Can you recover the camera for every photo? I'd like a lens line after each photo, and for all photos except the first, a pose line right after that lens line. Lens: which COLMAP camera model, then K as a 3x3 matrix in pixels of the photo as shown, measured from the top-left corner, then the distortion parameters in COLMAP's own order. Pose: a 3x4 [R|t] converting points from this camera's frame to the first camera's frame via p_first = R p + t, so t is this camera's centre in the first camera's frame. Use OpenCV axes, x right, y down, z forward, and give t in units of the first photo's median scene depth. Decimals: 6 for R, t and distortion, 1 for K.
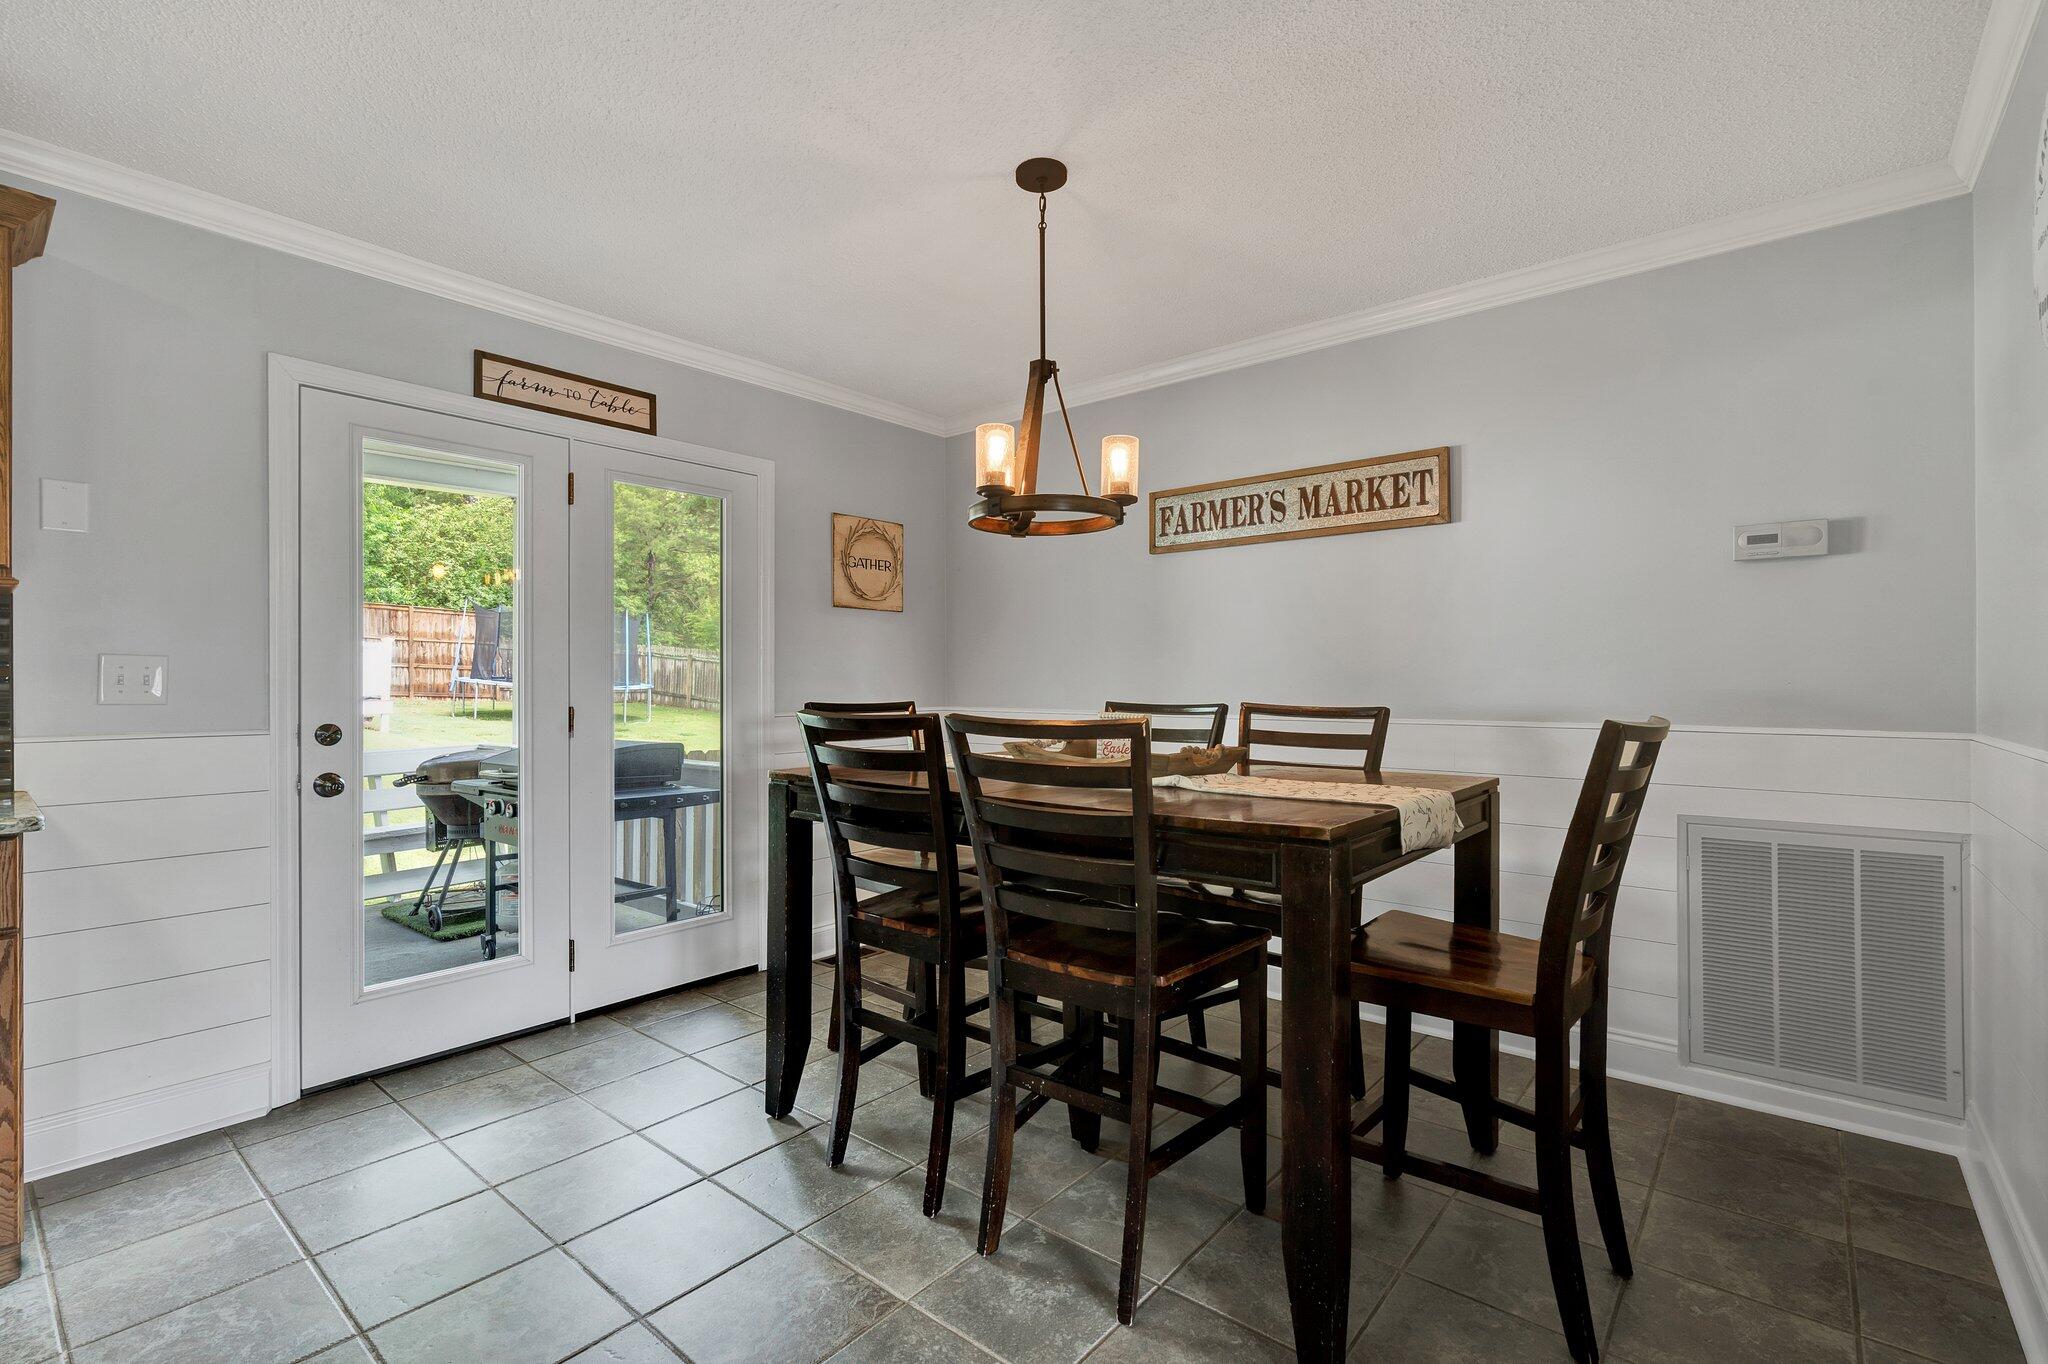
lens RADIAL K [[934.2, 0, 1020.3], [0, 934.2, 680.5], [0, 0, 1]] dist [-0.005030, 0.002285]
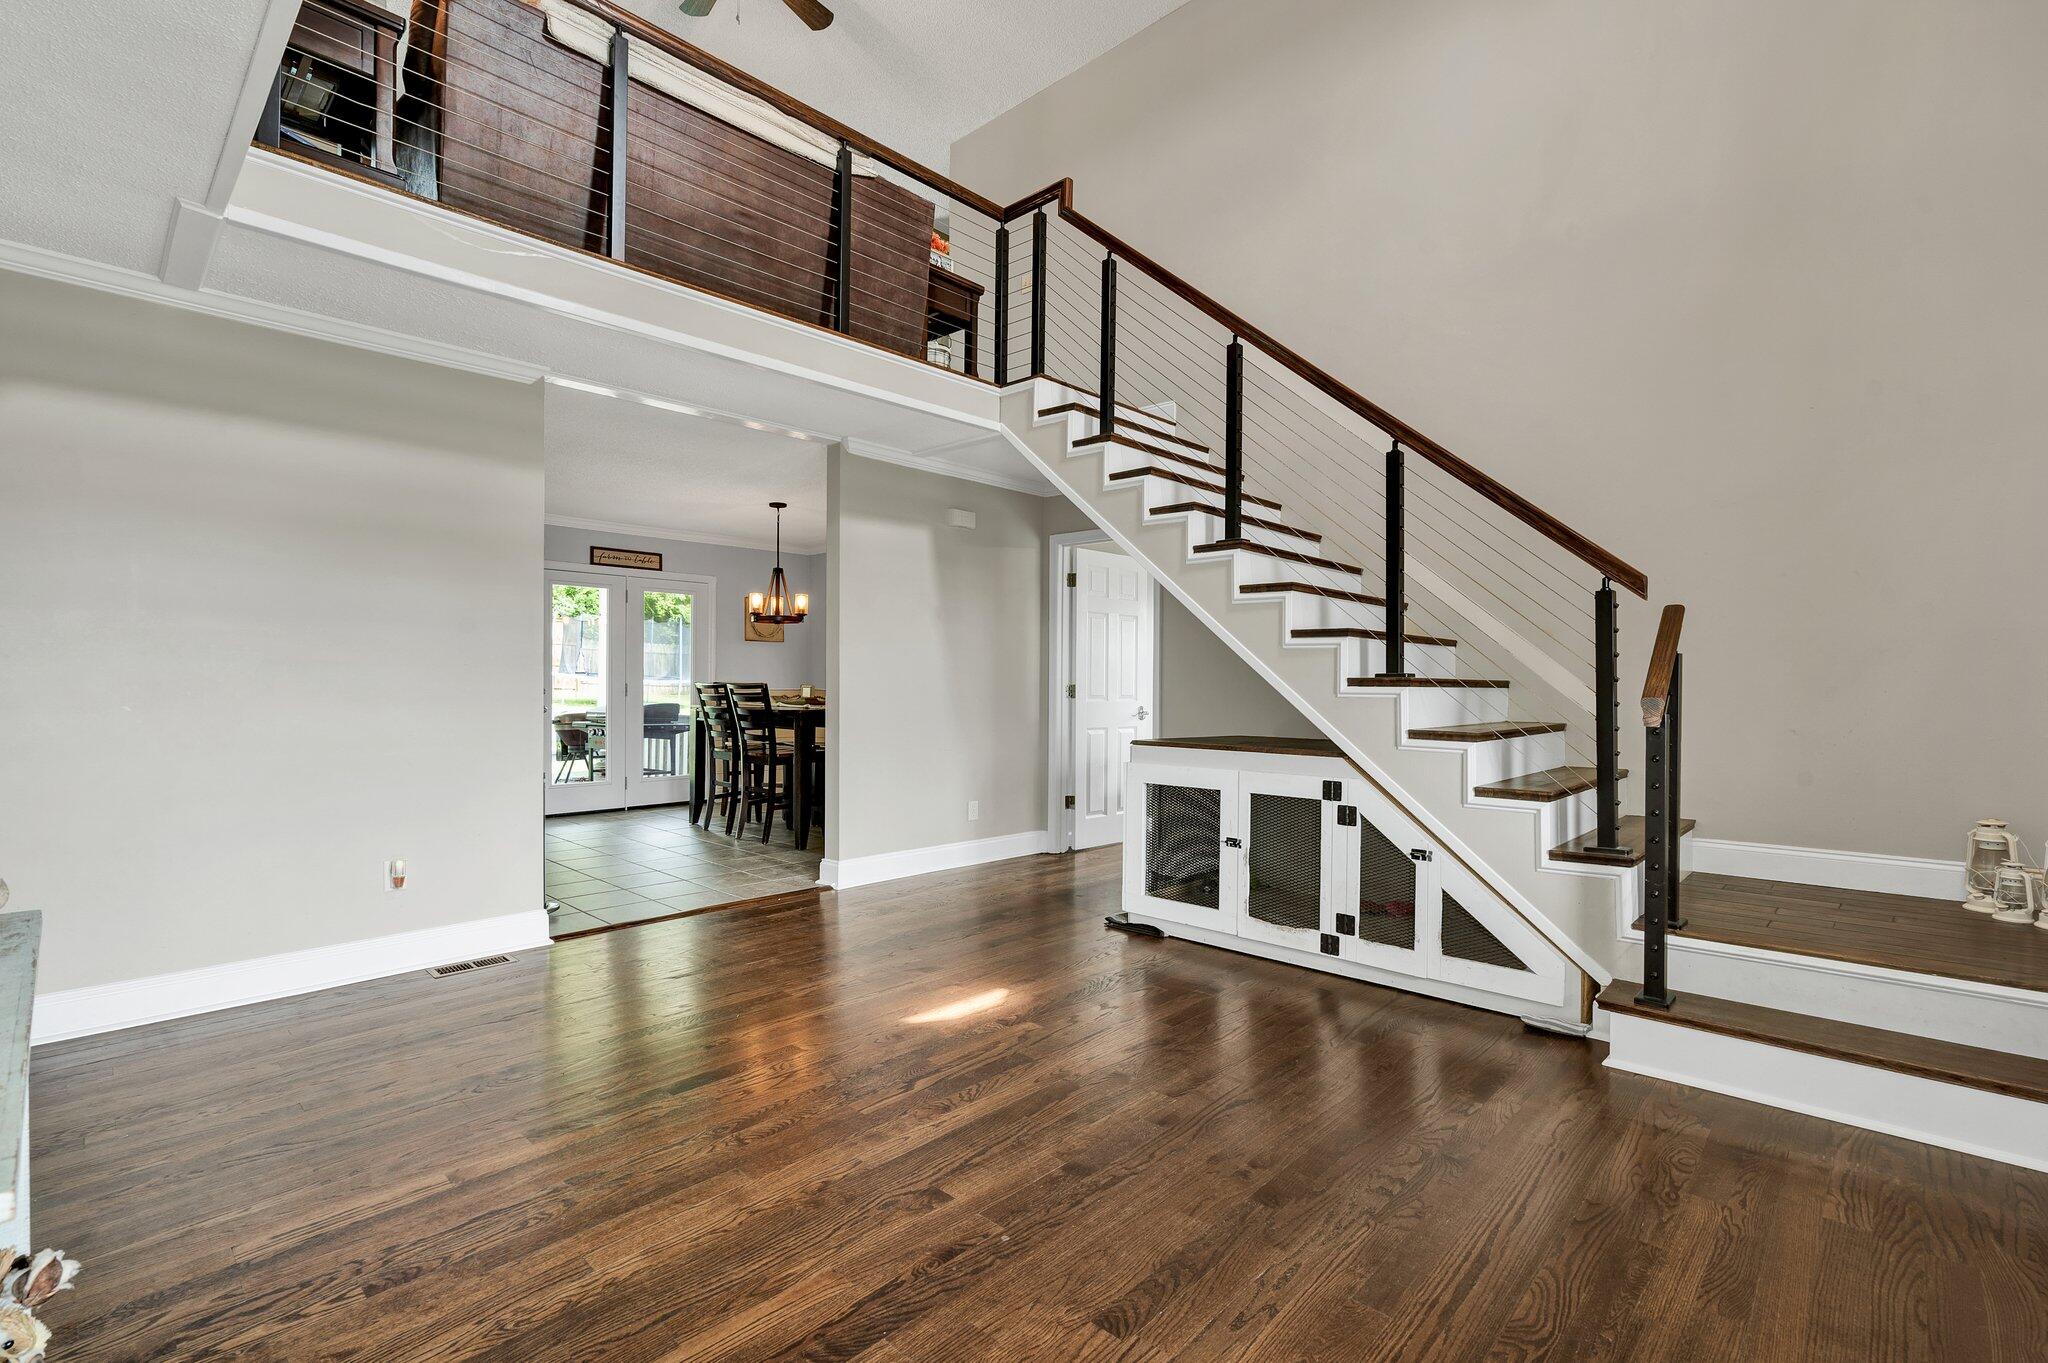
lens RADIAL K [[934.2, 0, 1020.5], [0, 934.2, 681.7], [0, 0, 1]] dist [-0.005030, 0.002285]
pose [[0.997891, 0.008604, -0.064332, 0.754492], [-0.008746, 0.999960, -0.001938, 0.017248], [0.064313, 0.002496, 0.997927, -1.468352]]
